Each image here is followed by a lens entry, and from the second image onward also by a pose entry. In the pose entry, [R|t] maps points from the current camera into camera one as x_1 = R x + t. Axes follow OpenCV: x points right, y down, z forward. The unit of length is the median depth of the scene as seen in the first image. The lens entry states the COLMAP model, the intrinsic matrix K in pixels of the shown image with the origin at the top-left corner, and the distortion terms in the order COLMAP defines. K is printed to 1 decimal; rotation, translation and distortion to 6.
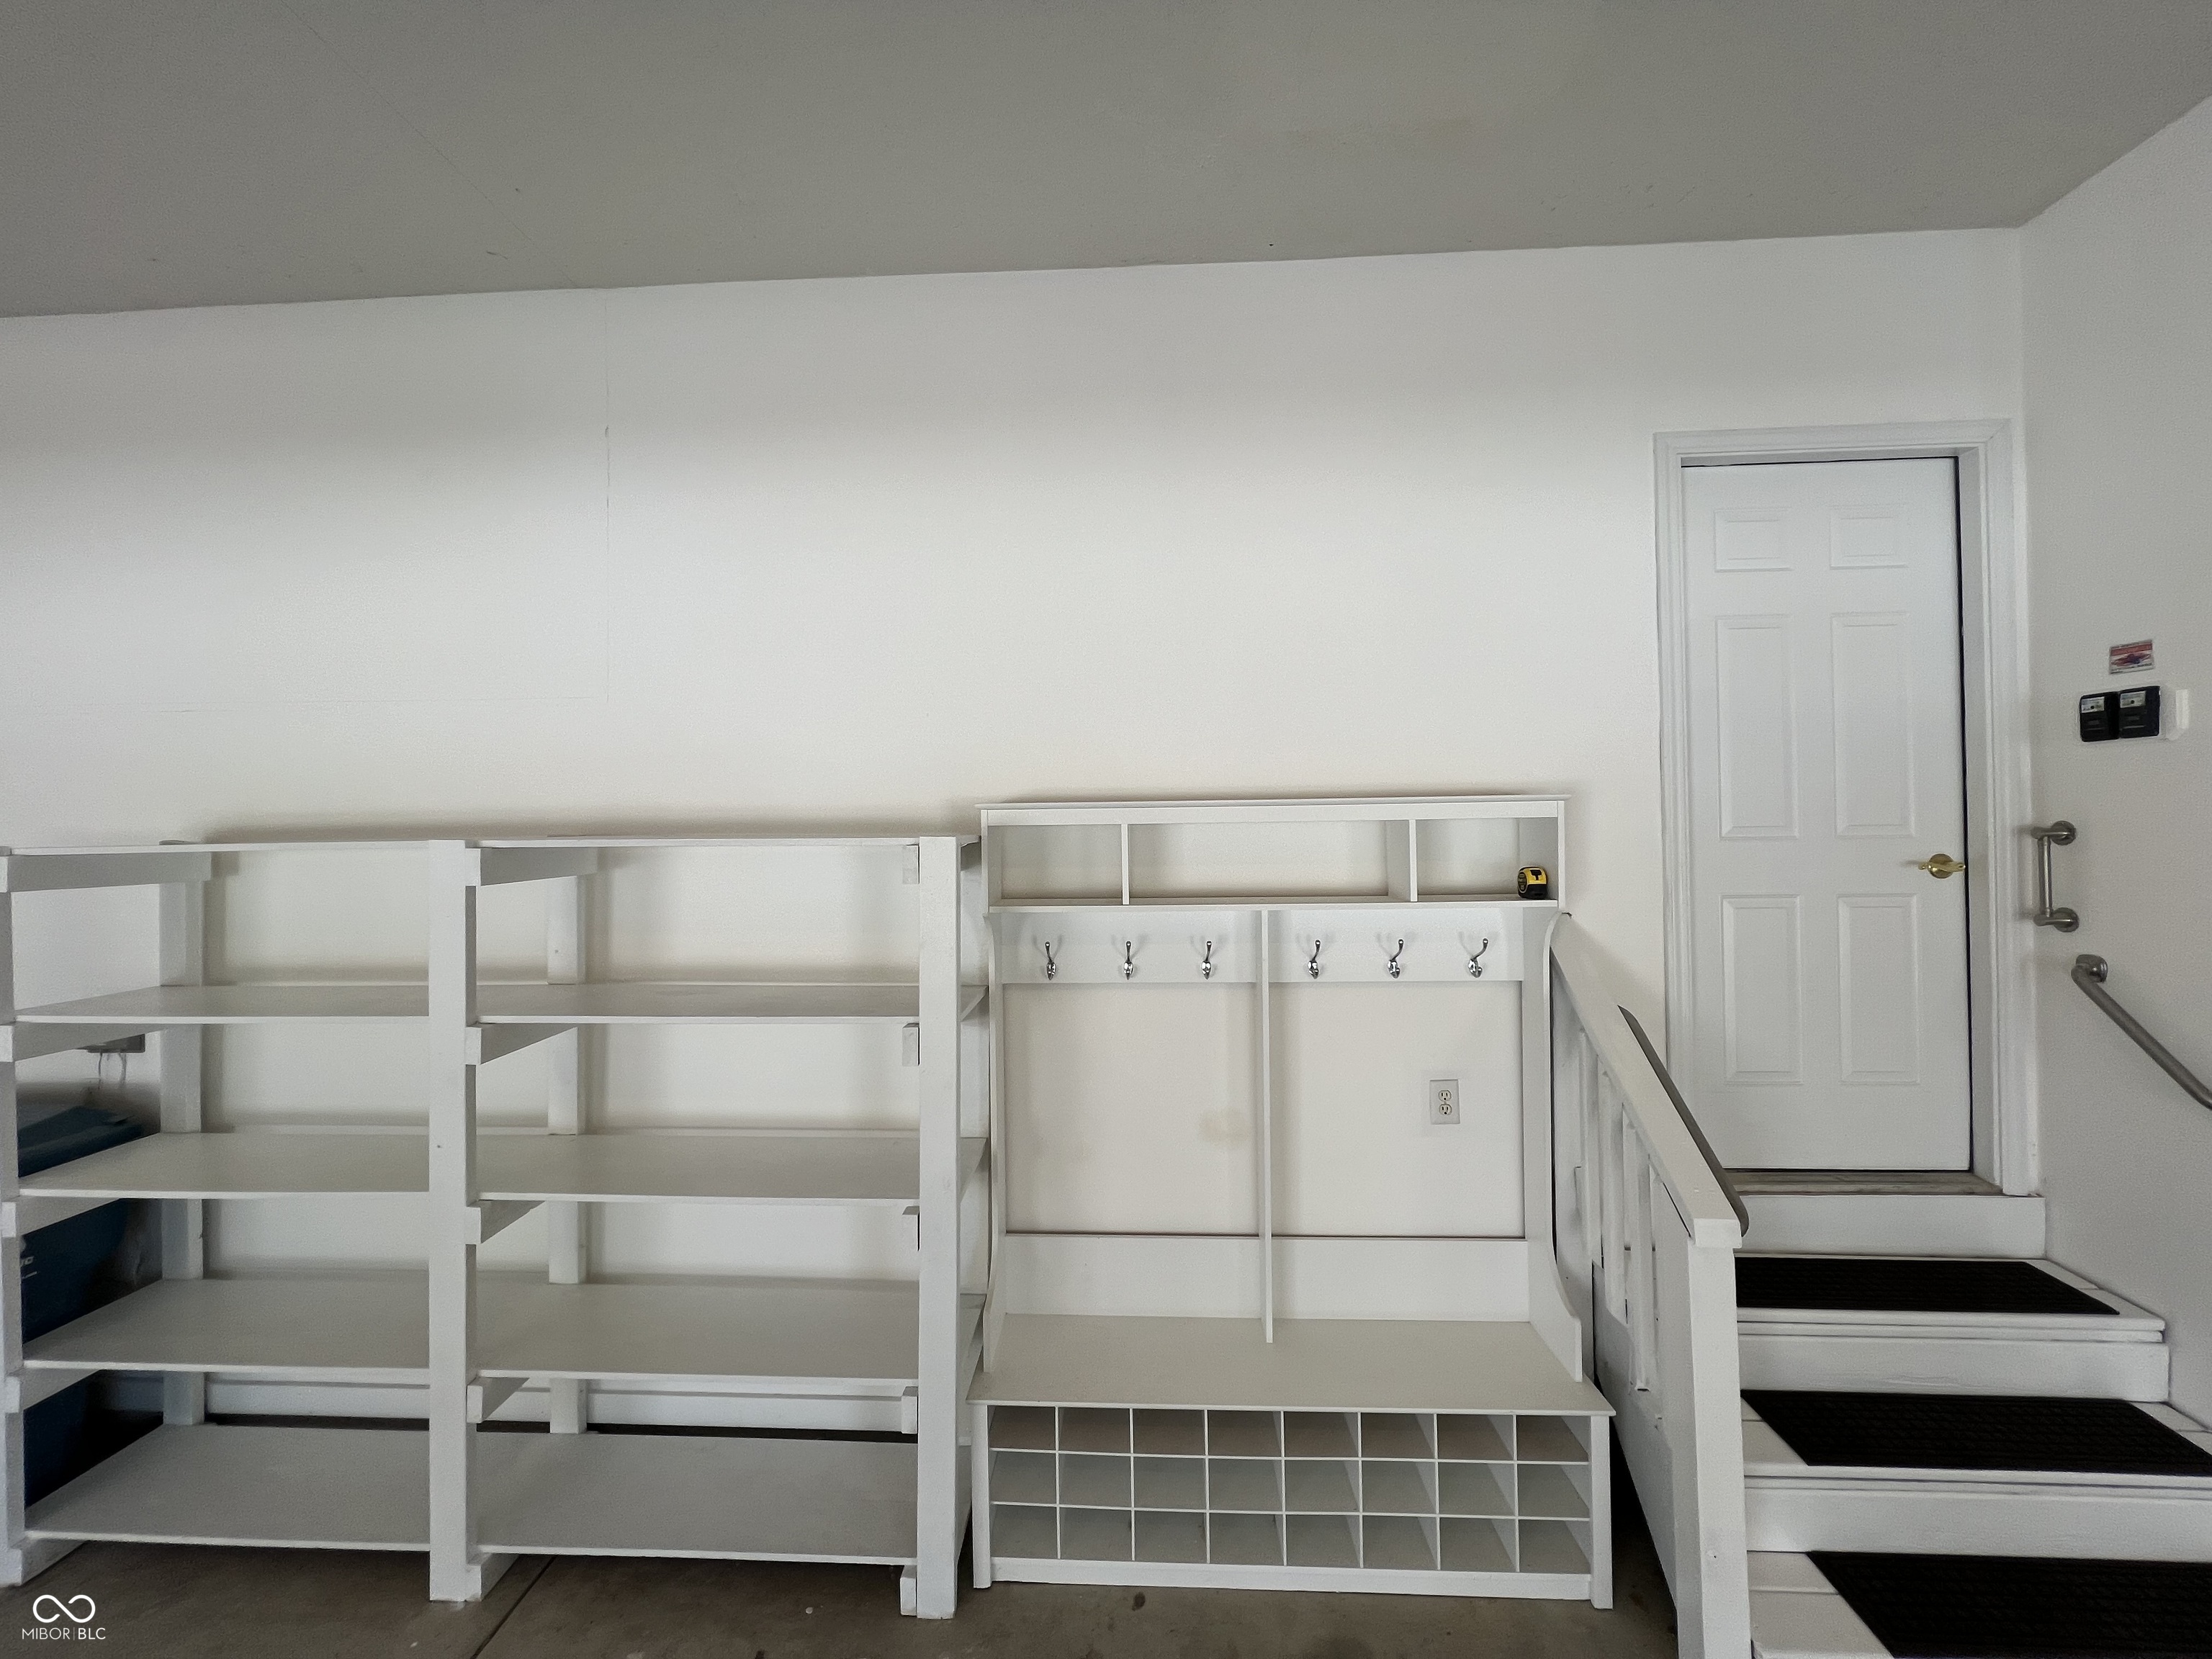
lens RADIAL K [[883.9, 0, 1106.9], [0, 883.9, 826.2], [0, 0, 1]] dist [-0.003042, -0.000293]
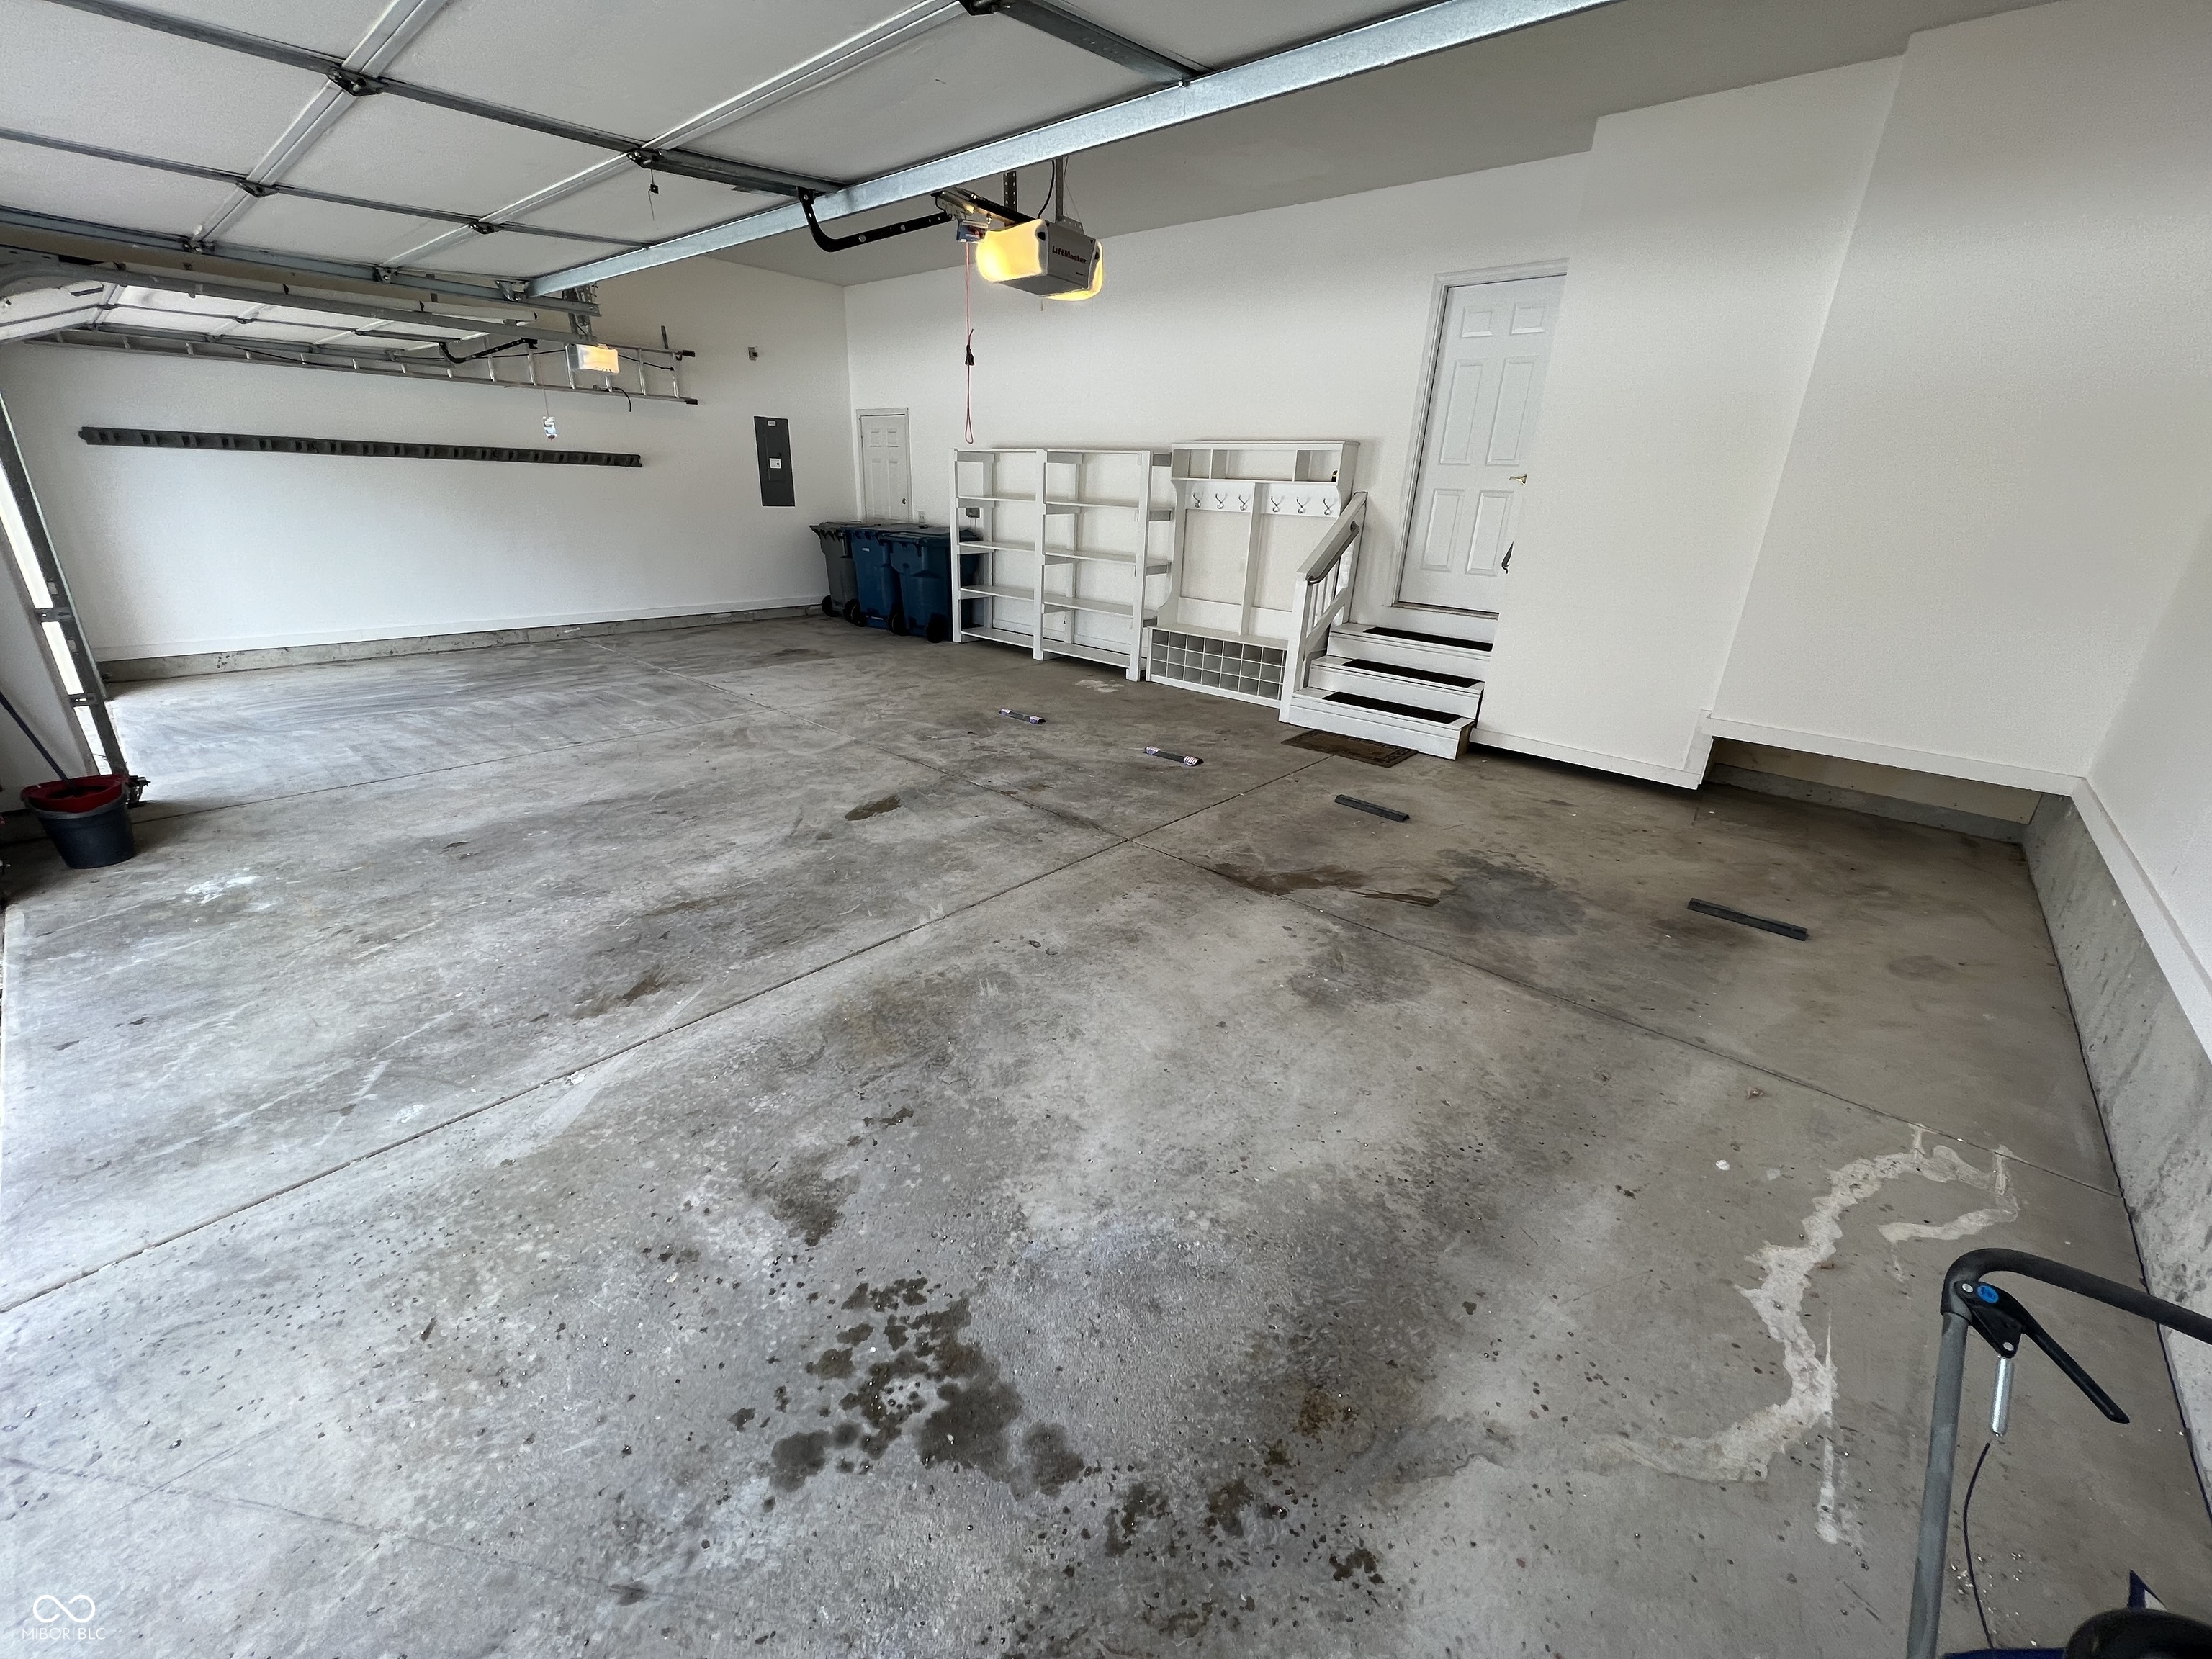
lens RADIAL K [[883.9, 0, 1102.1], [0, 883.9, 822.7], [0, 0, 1]] dist [-0.003042, -0.000293]
pose [[0.775939, 0.267487, -0.571287, 1.653738], [-0.042262, 0.925653, 0.376006, 0.053807], [0.629391, -0.267615, 0.729555, -1.618721]]
